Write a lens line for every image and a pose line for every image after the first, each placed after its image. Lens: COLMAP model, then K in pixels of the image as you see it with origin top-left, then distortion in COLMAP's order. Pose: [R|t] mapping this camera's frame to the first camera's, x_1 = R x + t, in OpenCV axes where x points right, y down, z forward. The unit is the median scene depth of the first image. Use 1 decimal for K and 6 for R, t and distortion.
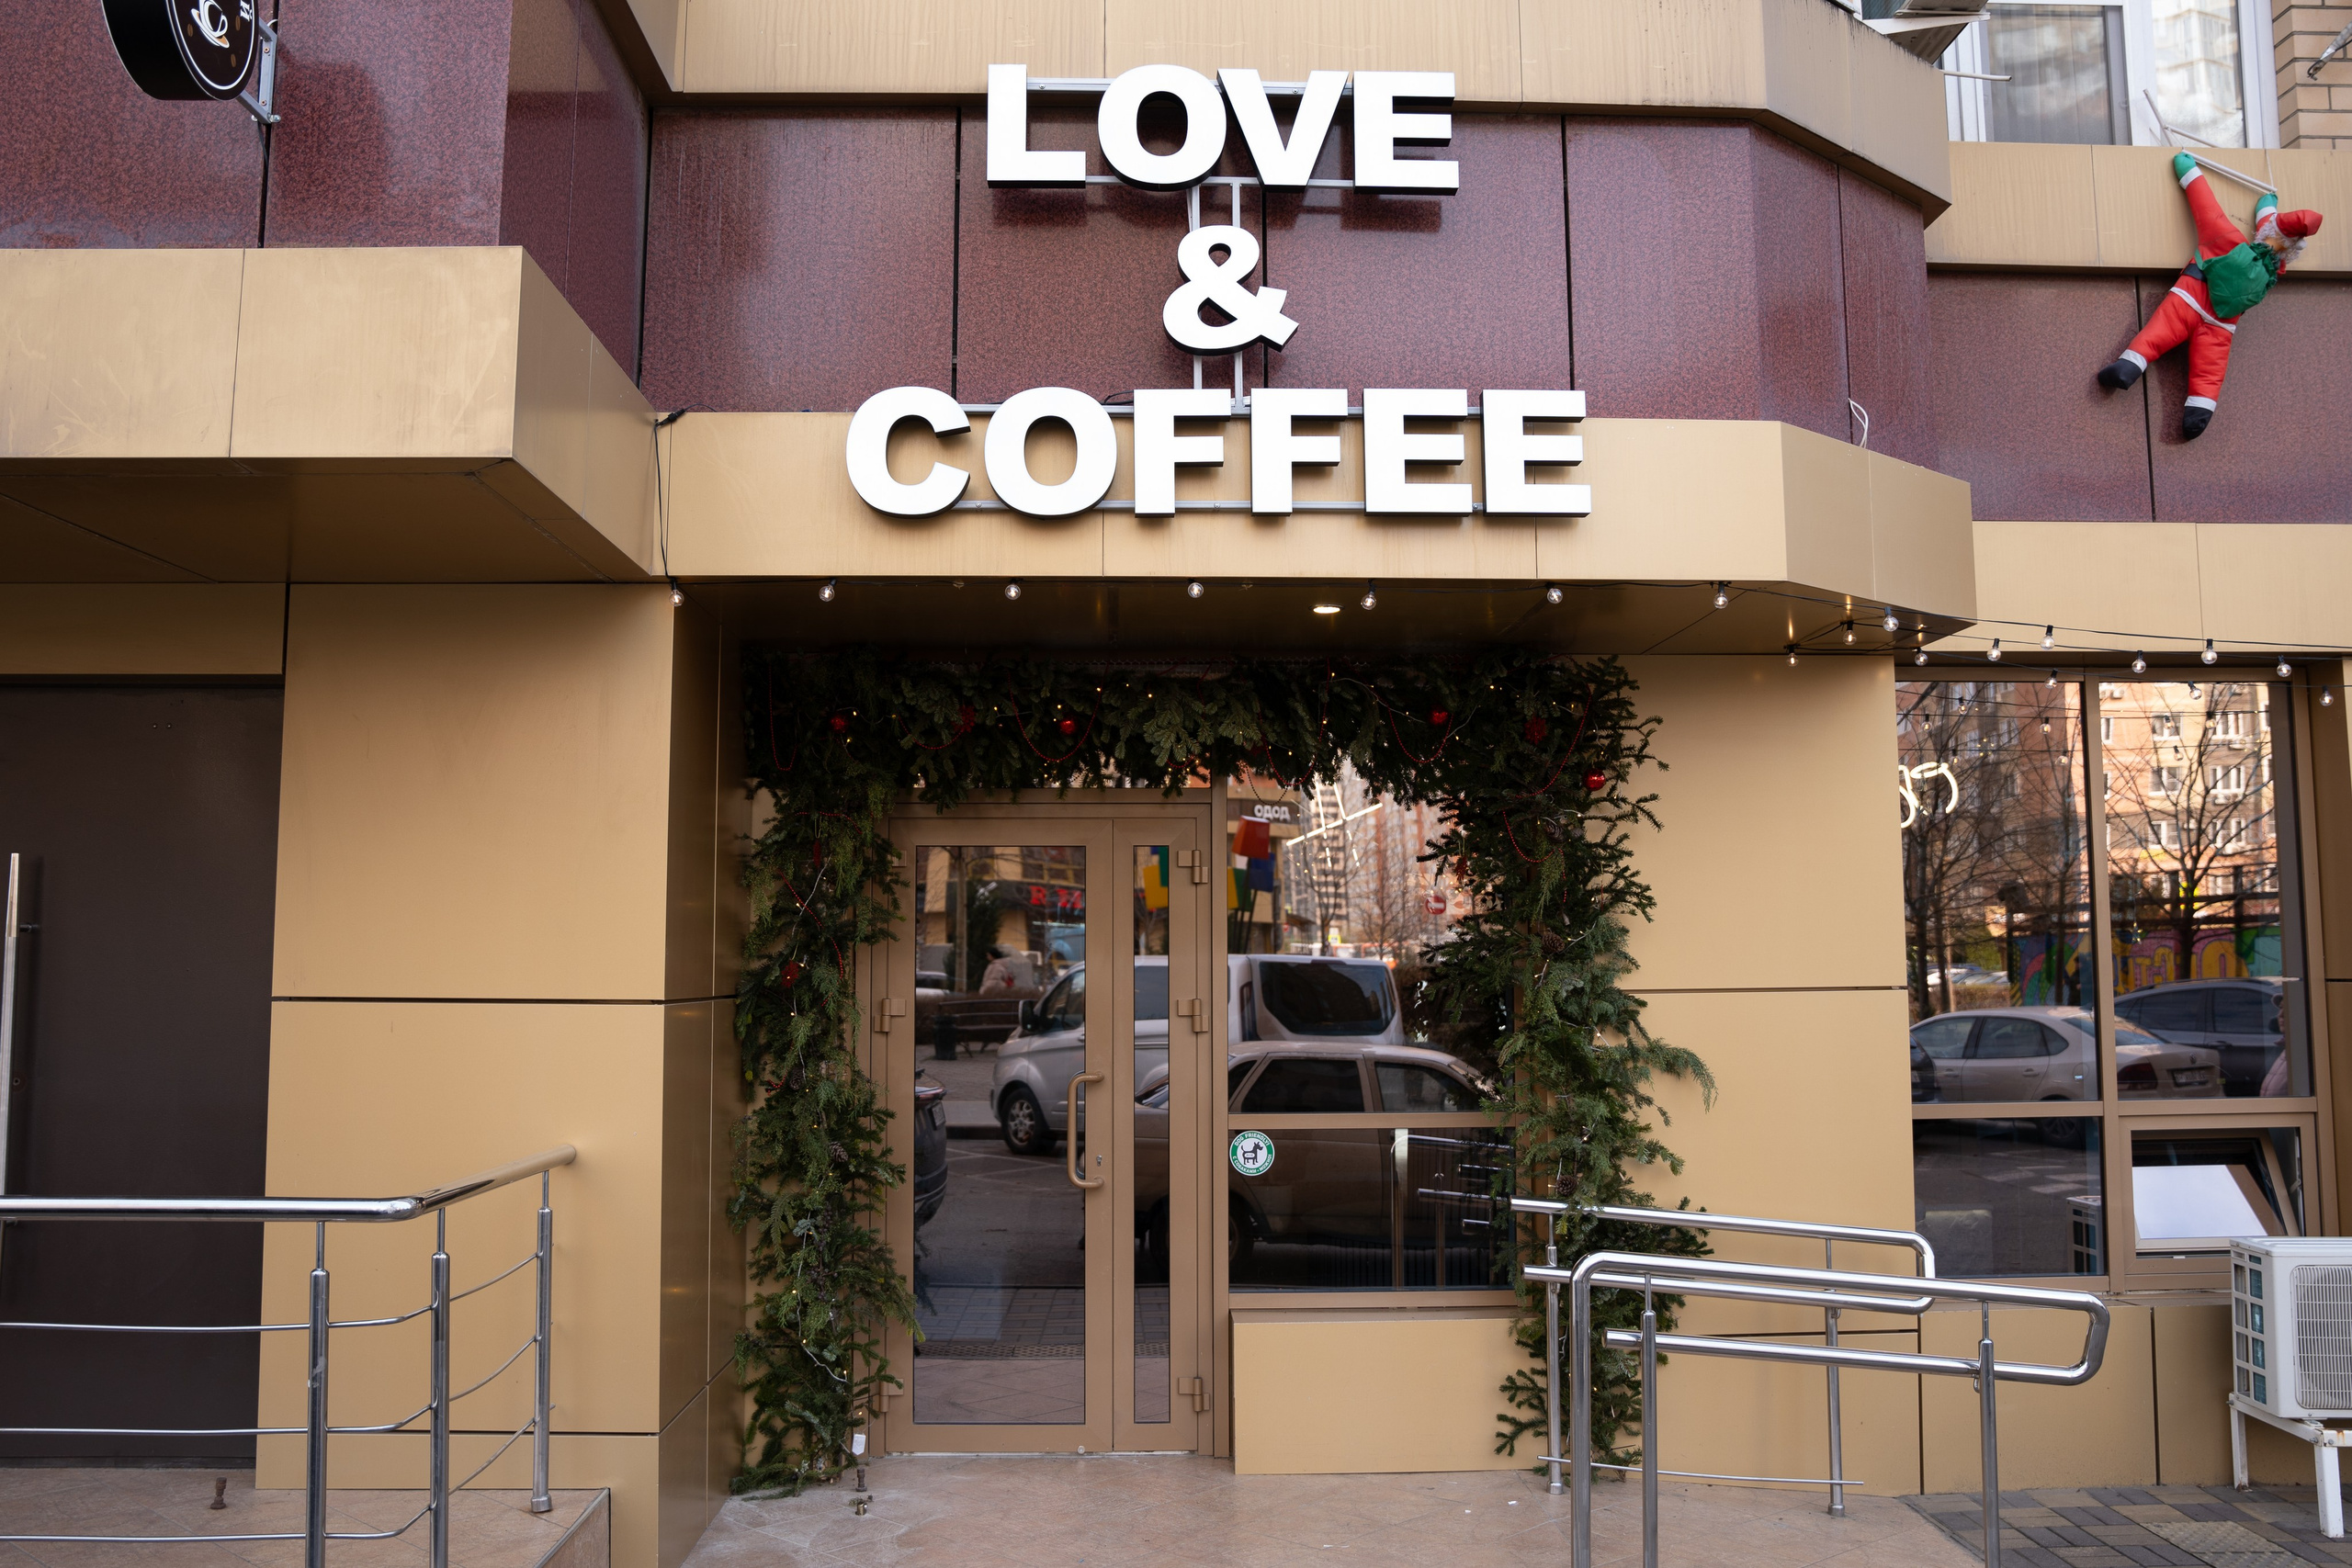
lens RADIAL K [[2005.6, 0, 1179.4], [0, 2005.6, 750.3], [0, 0, 1]] dist [-0.148583, 0.133702]
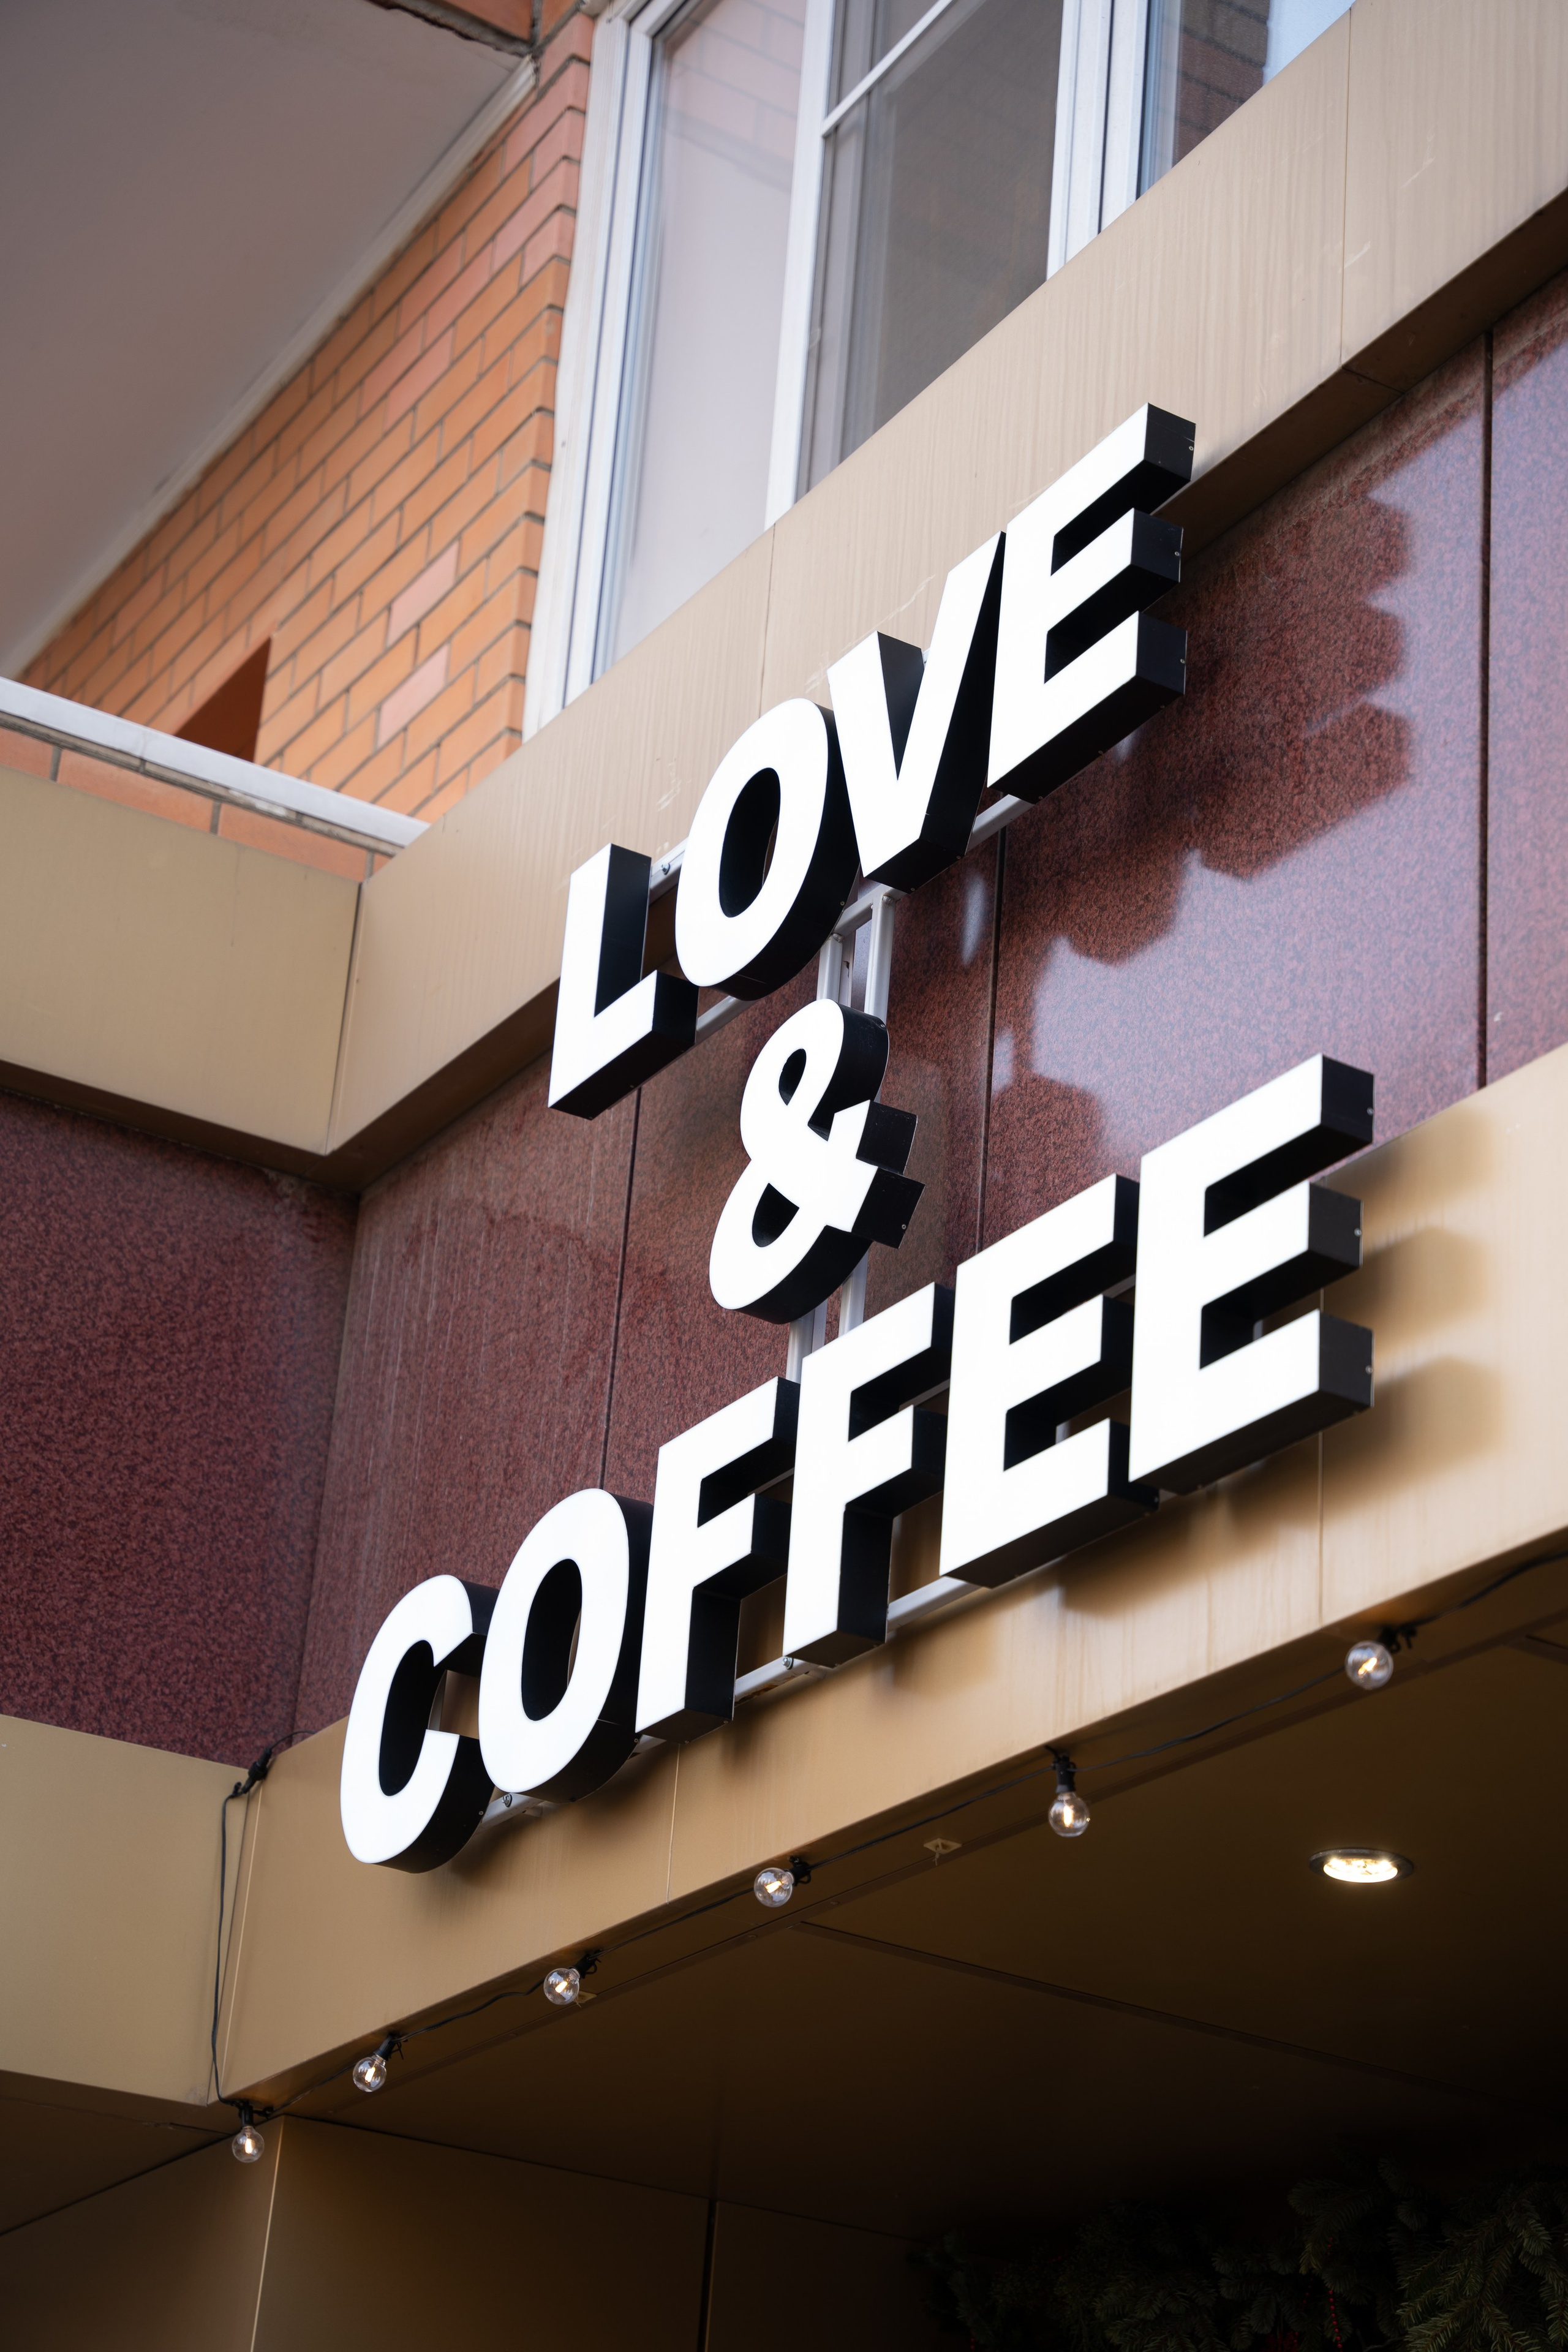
lens RADIAL K [[4489.7, 0, 775.8], [0, 4489.7, 1168.4], [0, 0, 1]] dist [0.262032, 0.197859]
pose [[0.481305, -0.345288, -0.805681, 0.747683], [0.021715, 0.923561, -0.382835, 0.125673], [0.876284, 0.166765, 0.452013, 0.553809]]
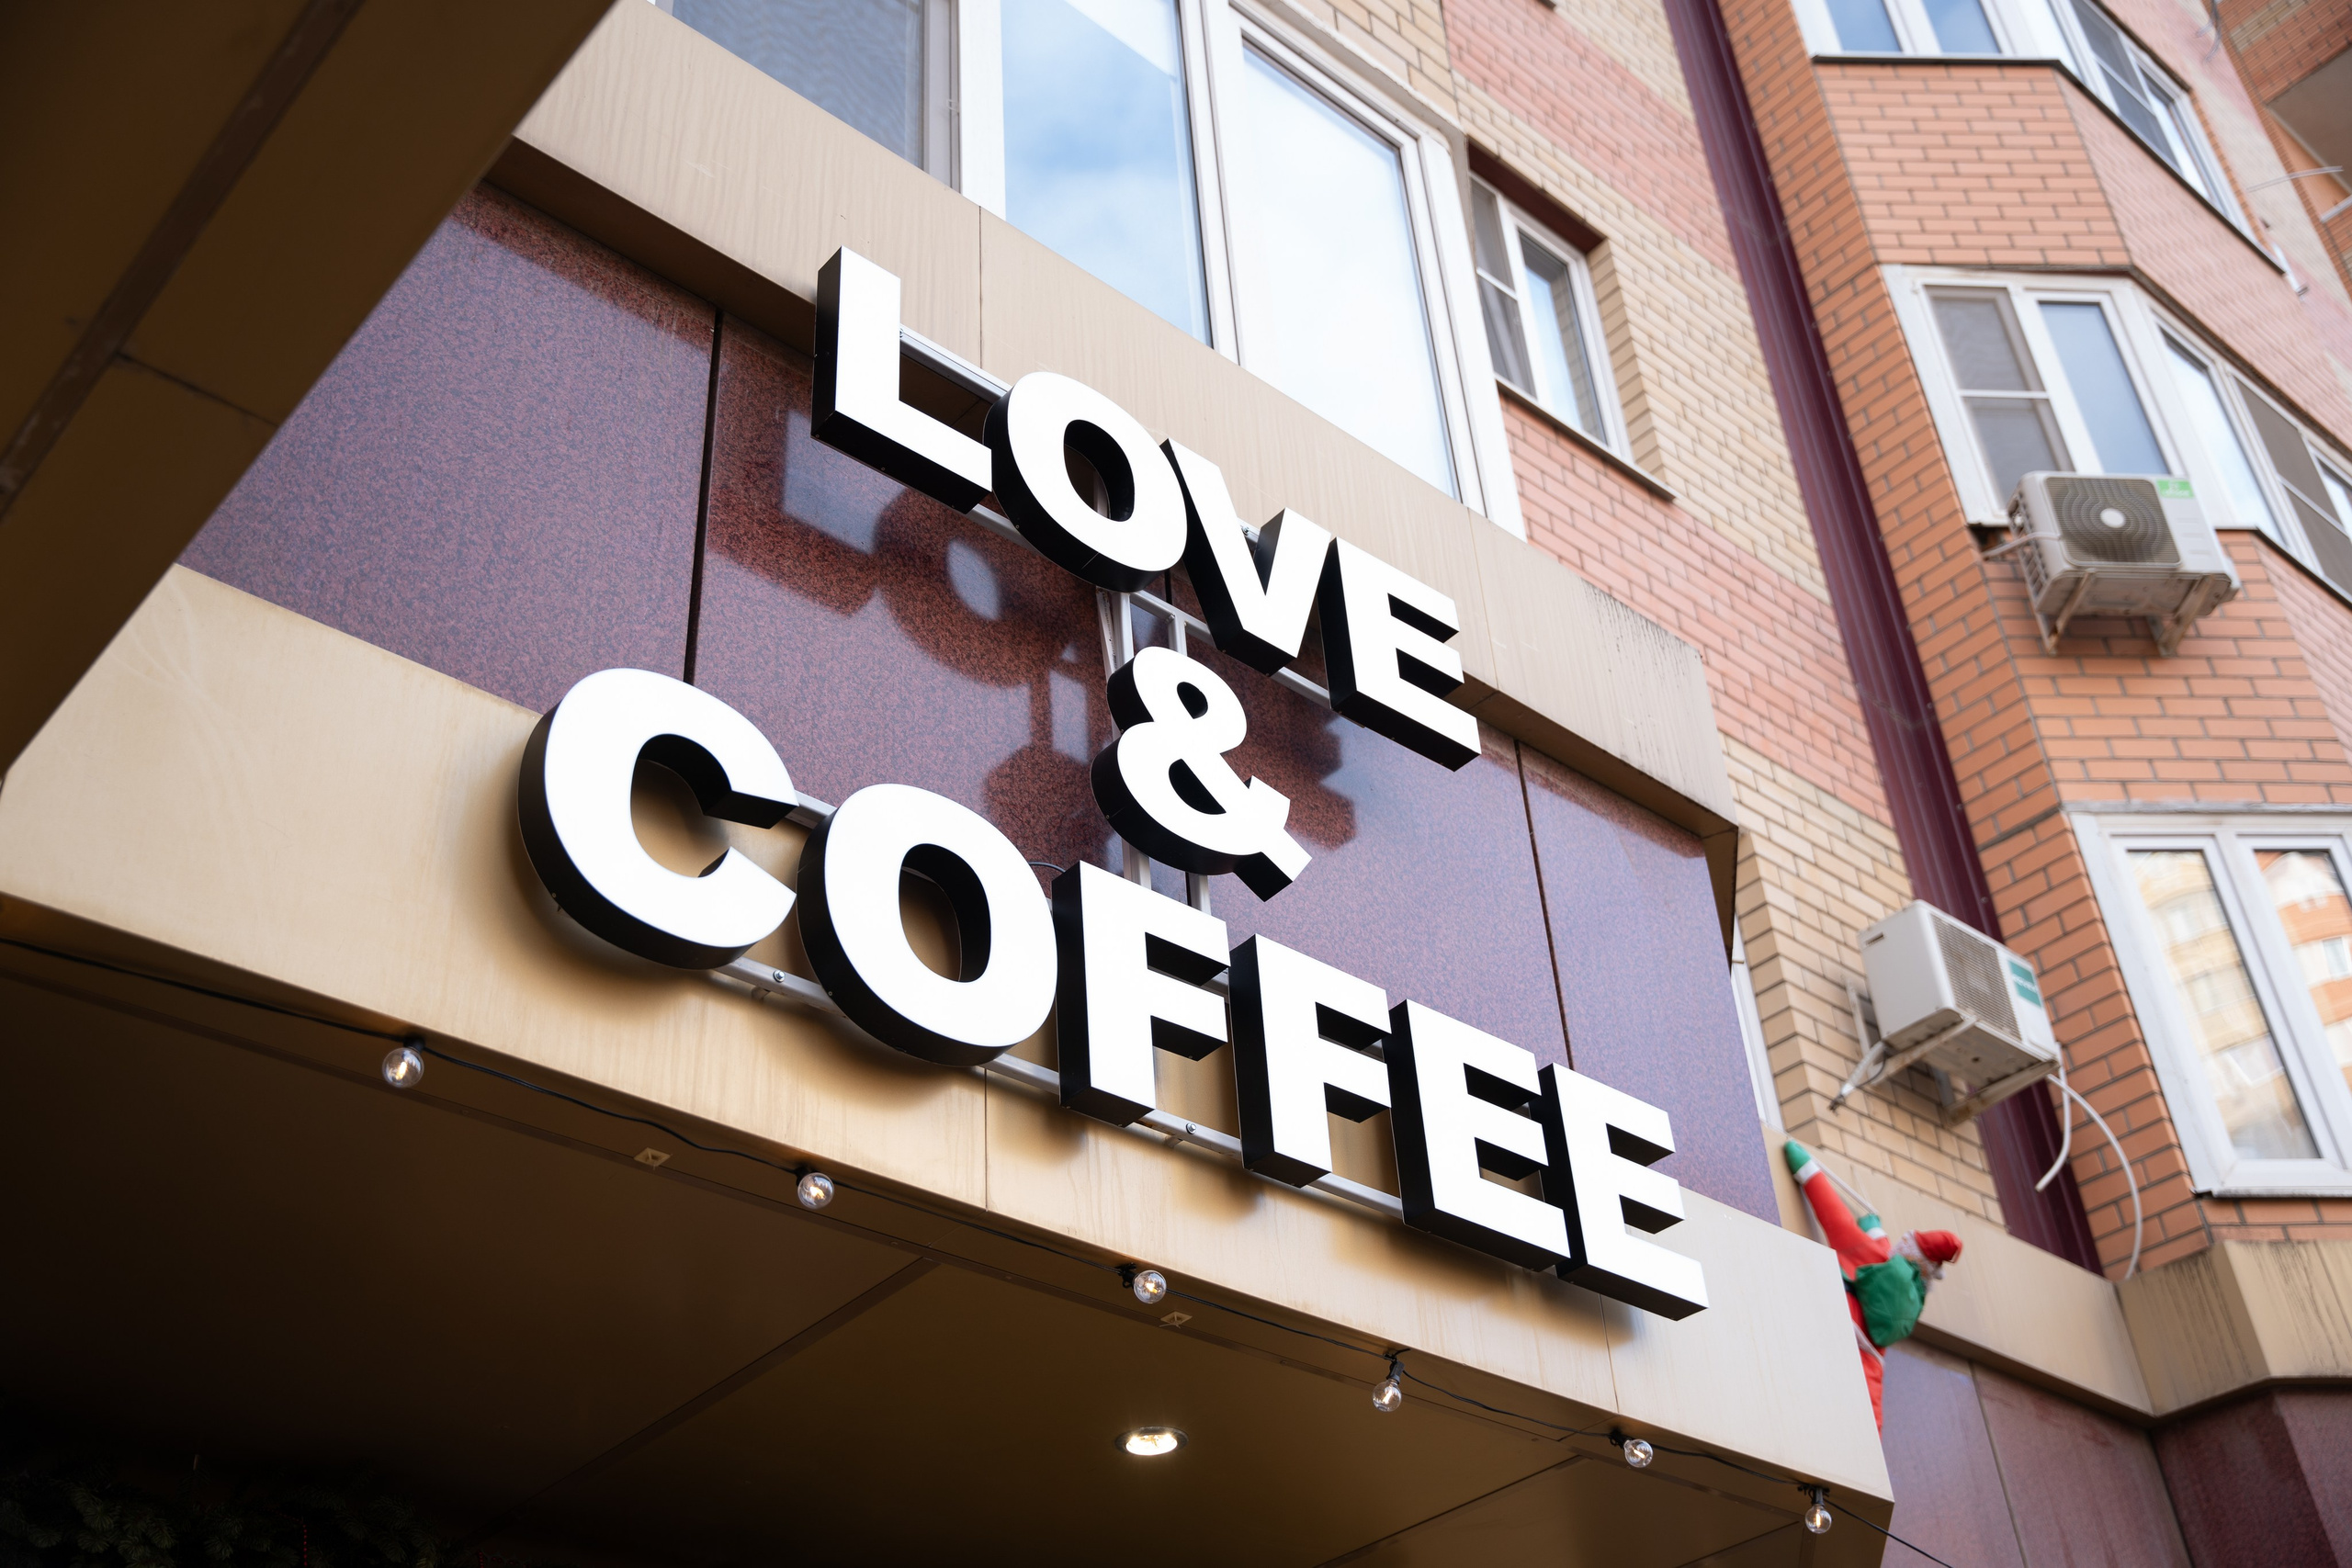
lens RADIAL K [[2387.5, 0, 1184.6], [0, 2387.5, 797.9], [0, 0, 1]] dist [-0.028197, -0.002875]
pose [[0.774610, 0.338037, 0.534519, -0.308714], [-0.010191, 0.851732, -0.523879, 0.109312], [-0.632358, 0.400354, 0.663205, 0.561895]]
